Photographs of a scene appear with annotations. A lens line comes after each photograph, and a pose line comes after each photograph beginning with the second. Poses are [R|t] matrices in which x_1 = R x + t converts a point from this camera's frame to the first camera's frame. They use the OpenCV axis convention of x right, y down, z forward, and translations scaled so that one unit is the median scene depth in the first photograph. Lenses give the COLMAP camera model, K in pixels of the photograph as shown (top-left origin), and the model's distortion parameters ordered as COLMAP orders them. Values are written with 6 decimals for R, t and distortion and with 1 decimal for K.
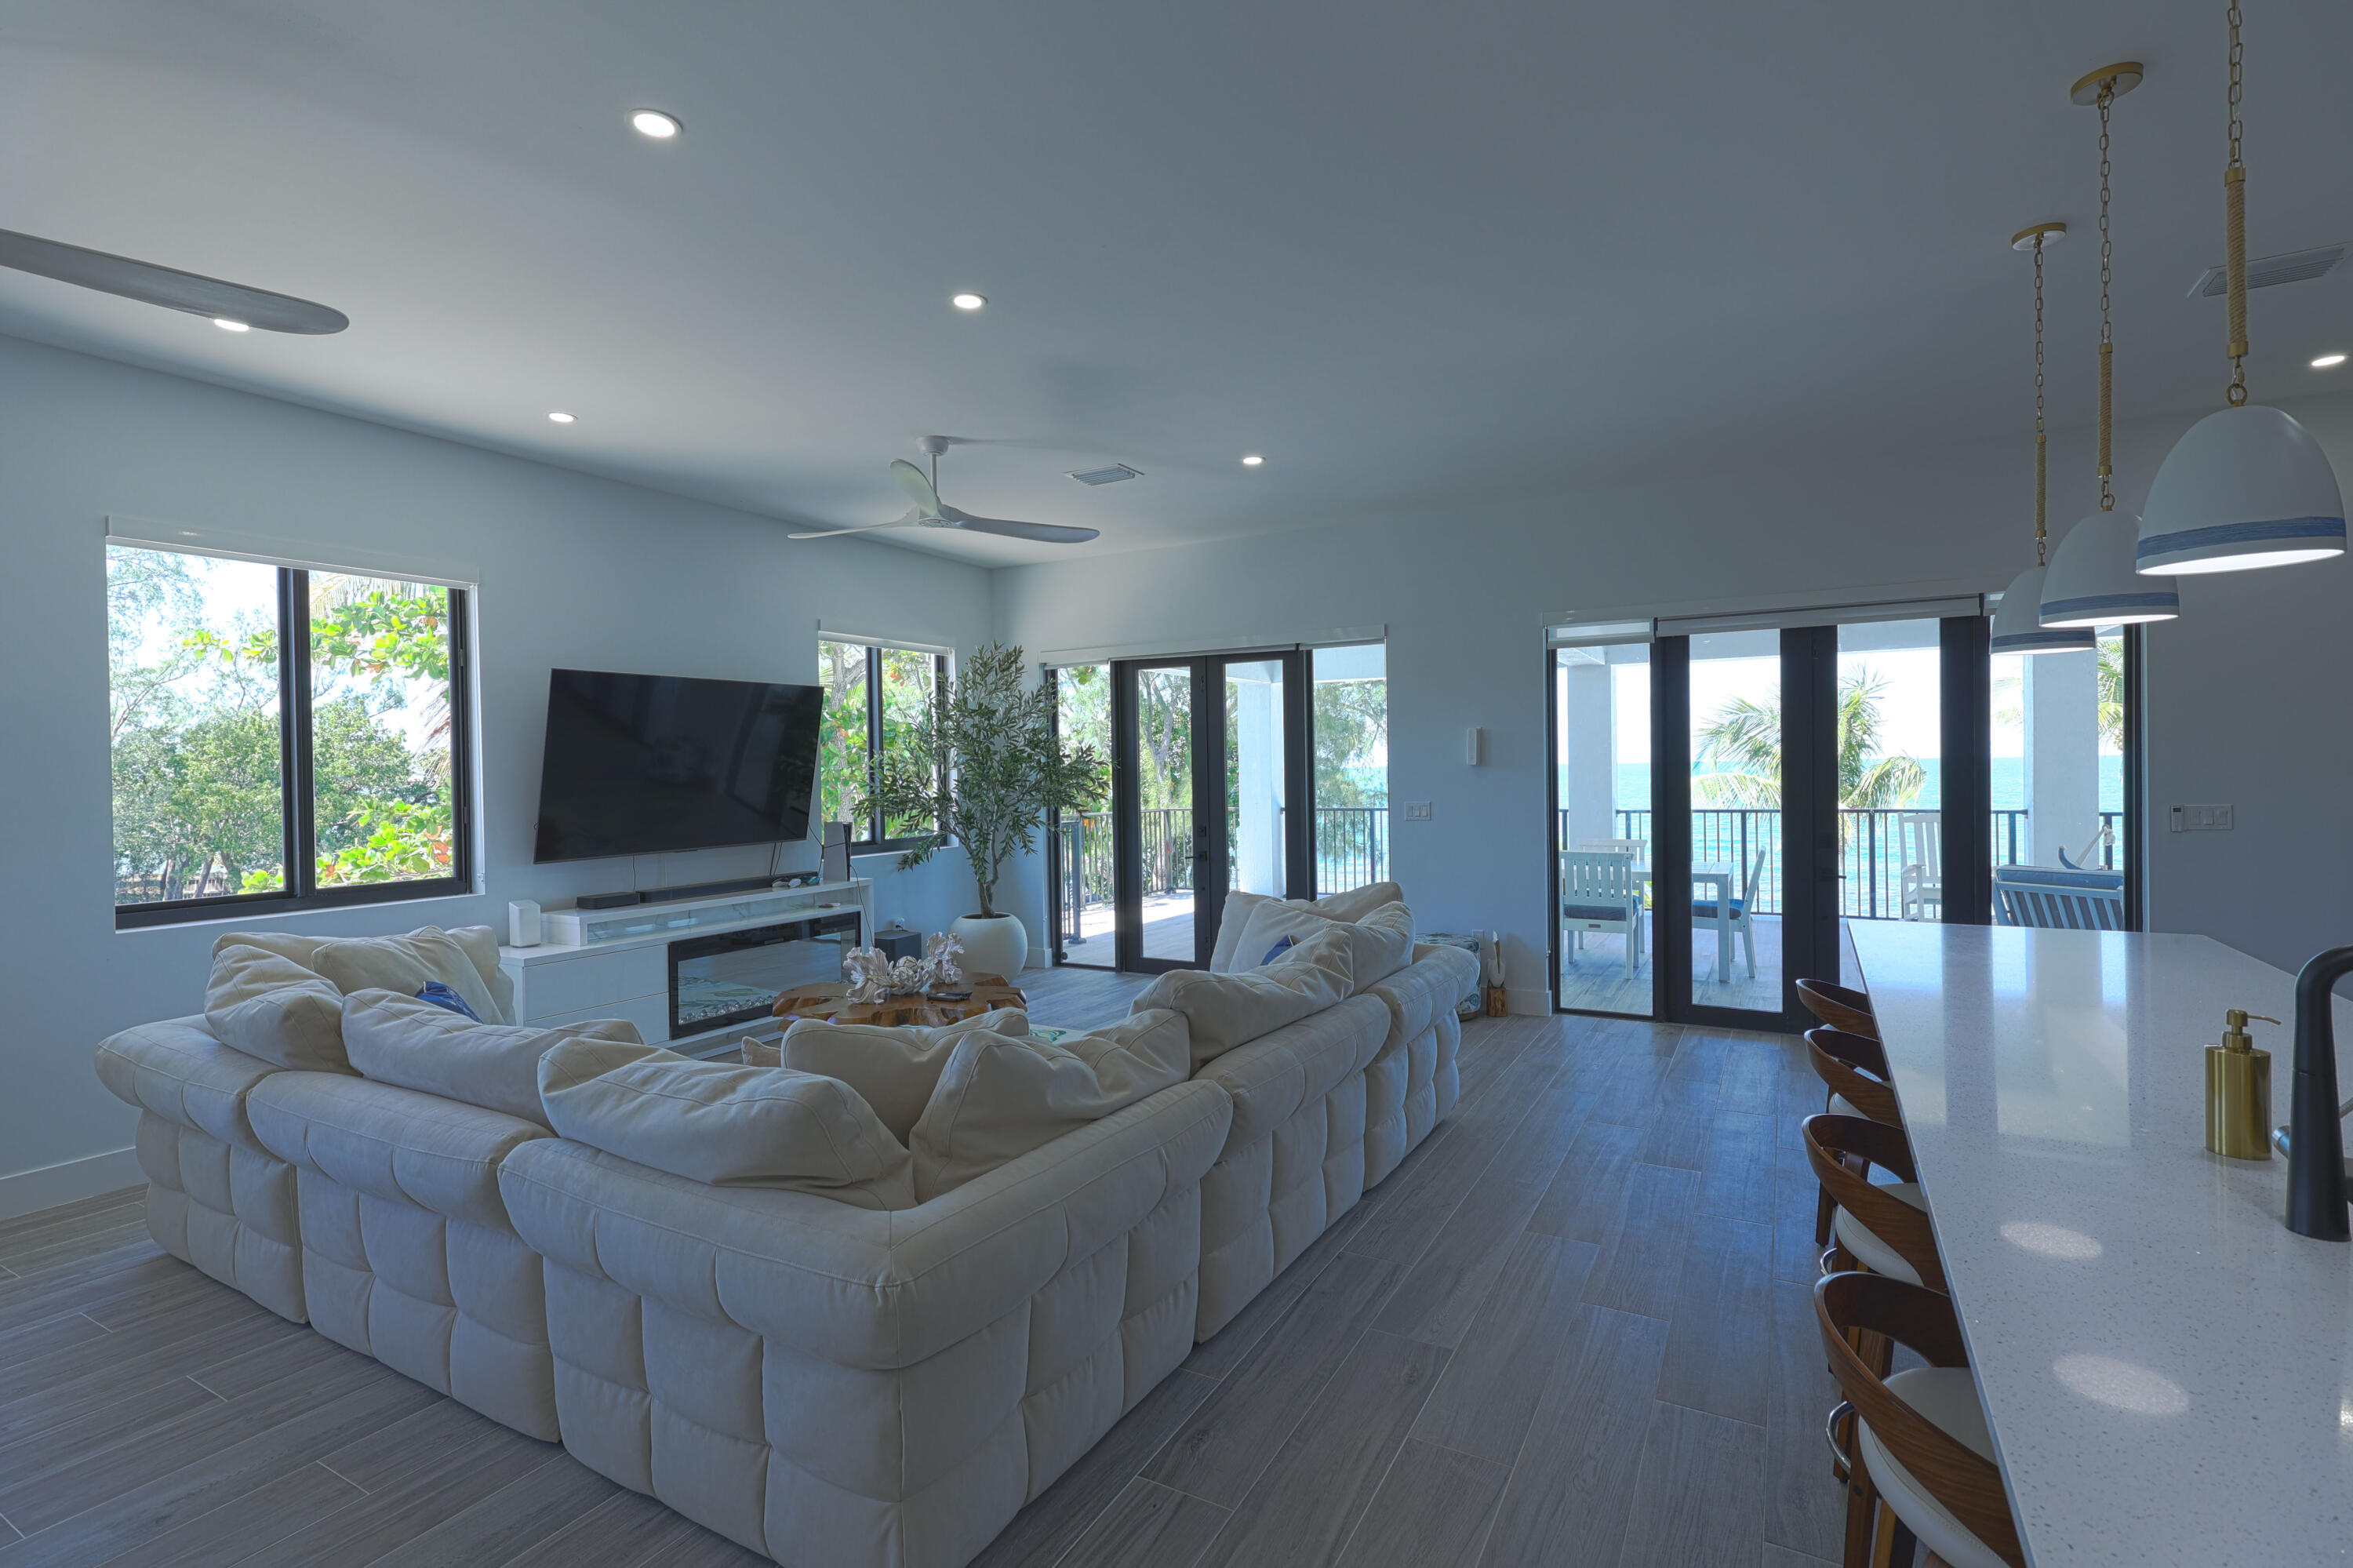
lens RADIAL K [[1087.6, 0, 1175.0], [0, 1087.6, 780.2], [0, 0, 1]] dist [-0.000372, 0.001005]
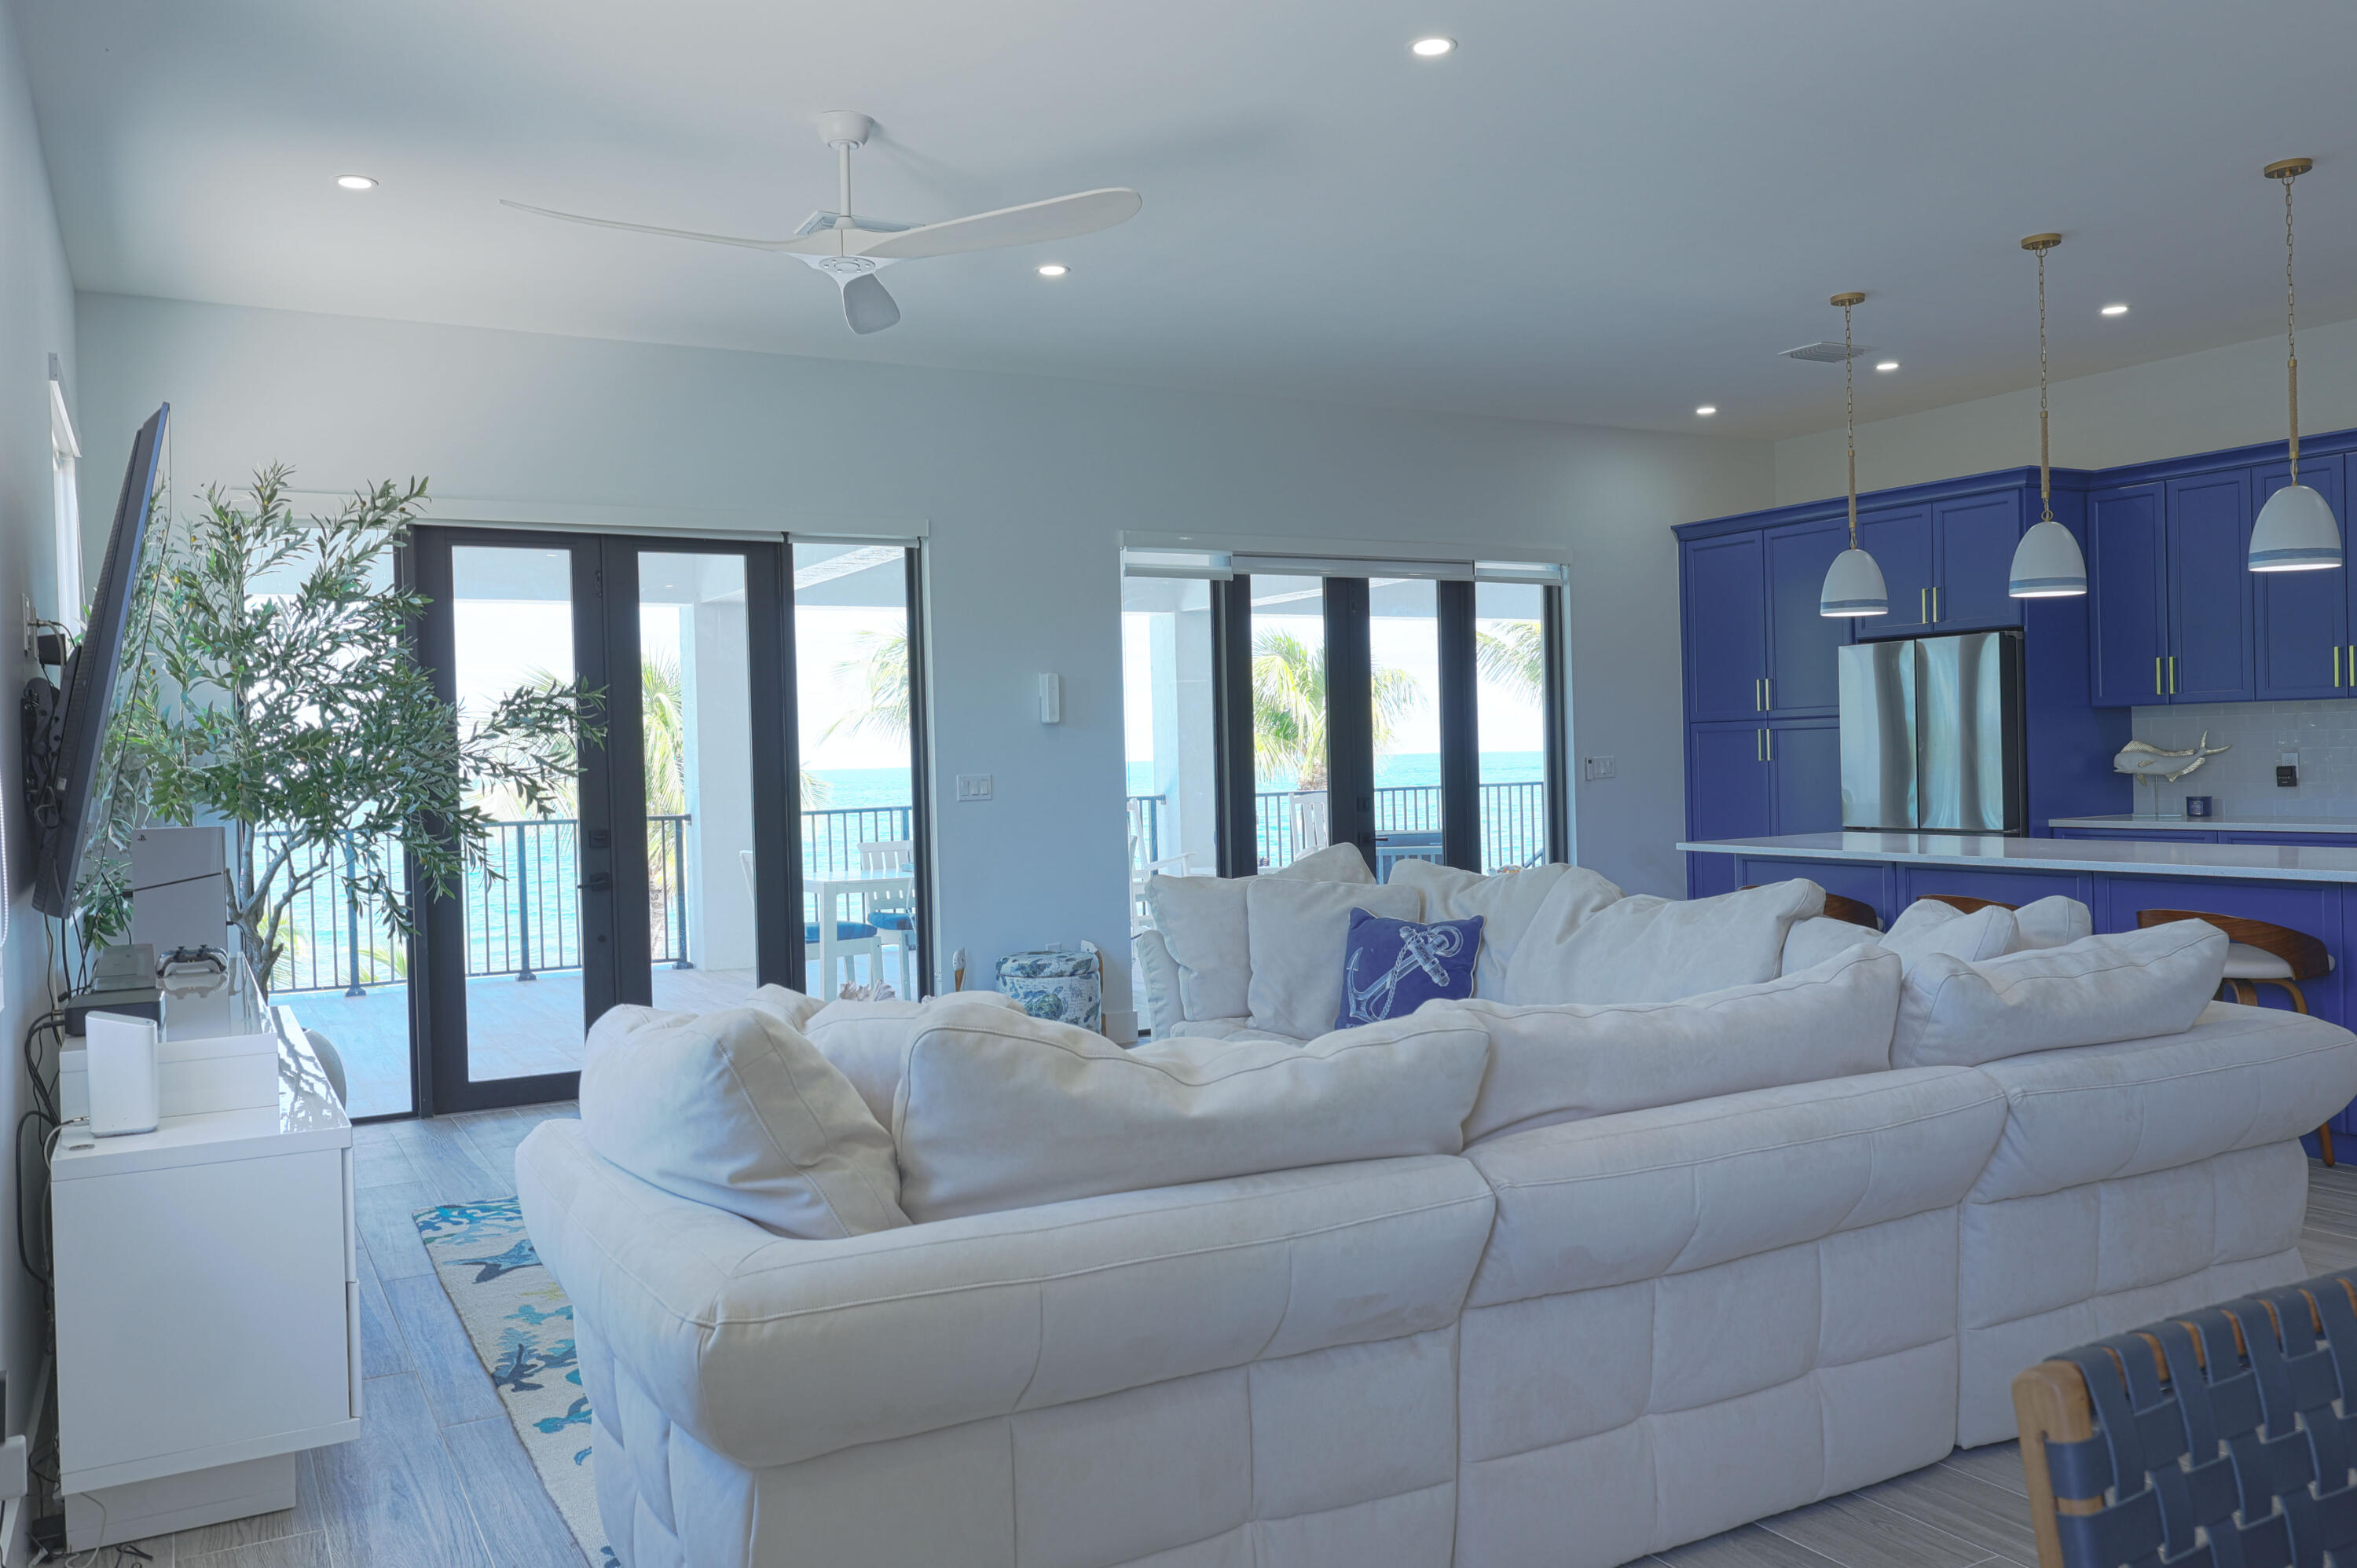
lens RADIAL K [[1782.4, 0, 1171.2], [0, 1782.4, 792.1], [0, 0, 1]] dist [-0.007525, -0.007151]
pose [[0.523081, -0.013796, 0.852171, -0.728092], [0.029044, 0.999577, -0.001645, 0.038237], [-0.851788, 0.025611, 0.523261, 0.292812]]
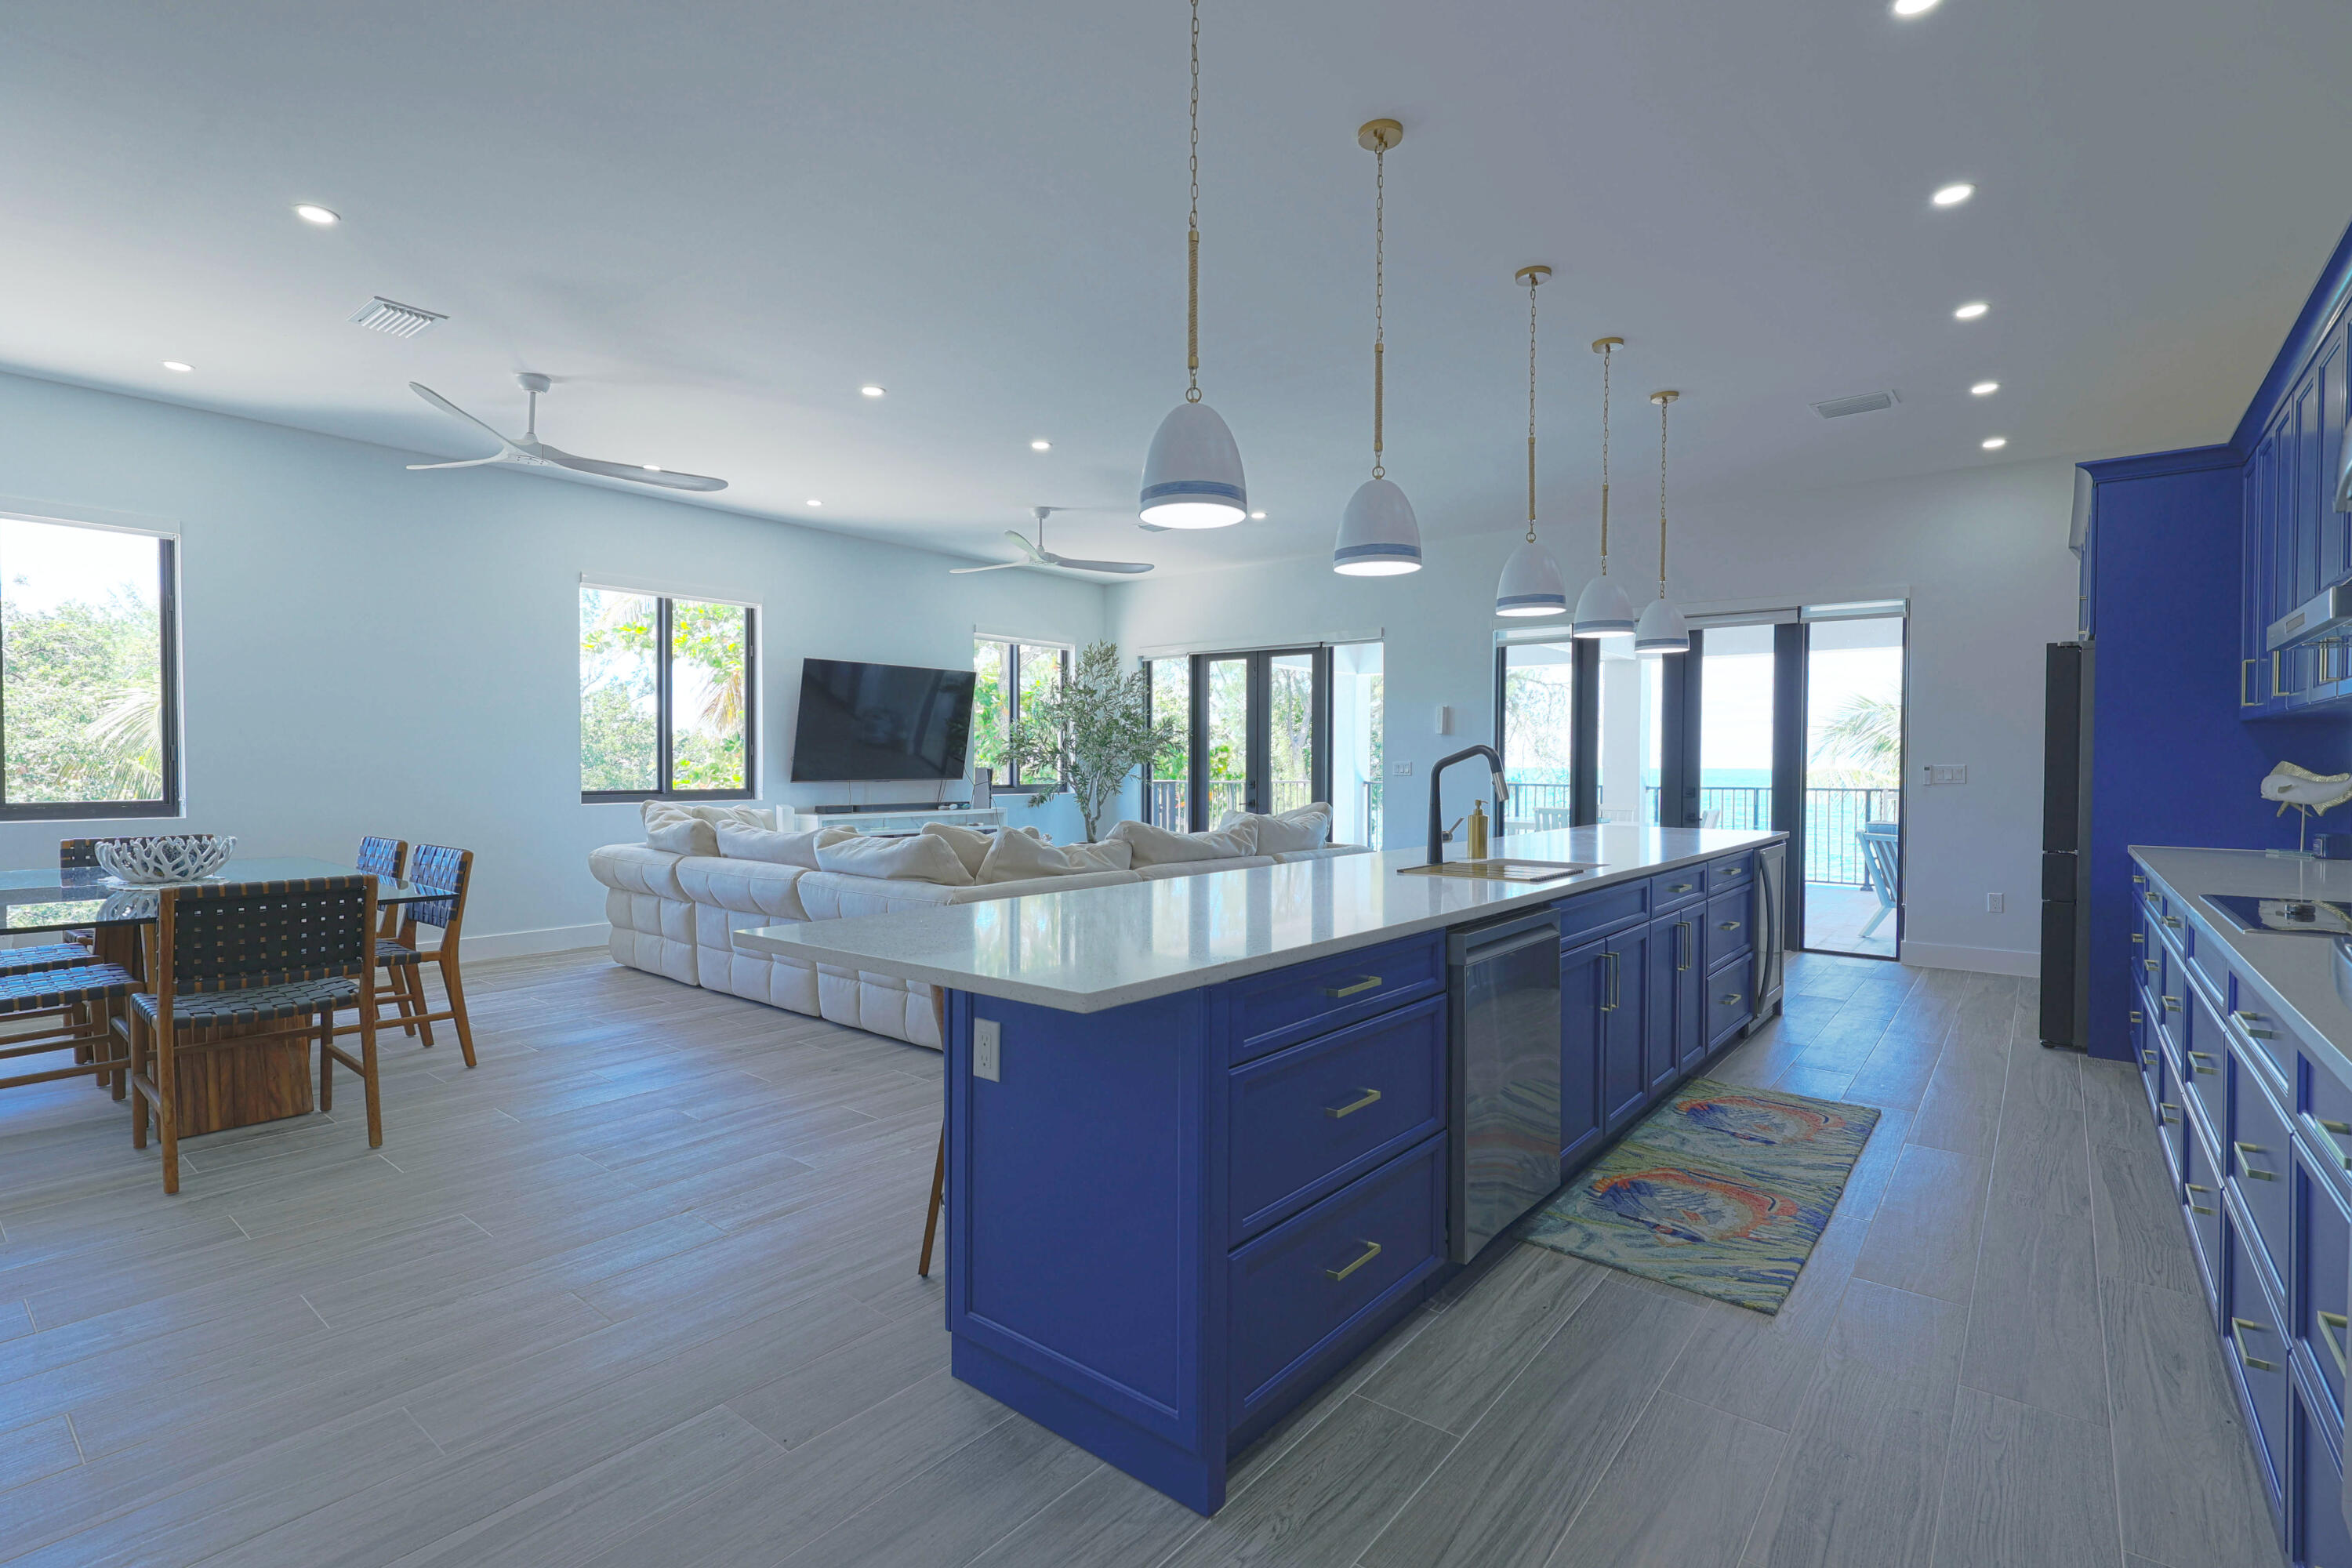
lens RADIAL K [[1087.1, 0, 1166.0], [0, 1087.1, 783.7], [0, 0, 1]] dist [-0.000372, 0.001005]
pose [[0.985043, 0.023763, -0.170664, 0.171882], [-0.022274, 0.999695, 0.010637, 0.040432], [0.170865, -0.006677, 0.985272, -0.368204]]
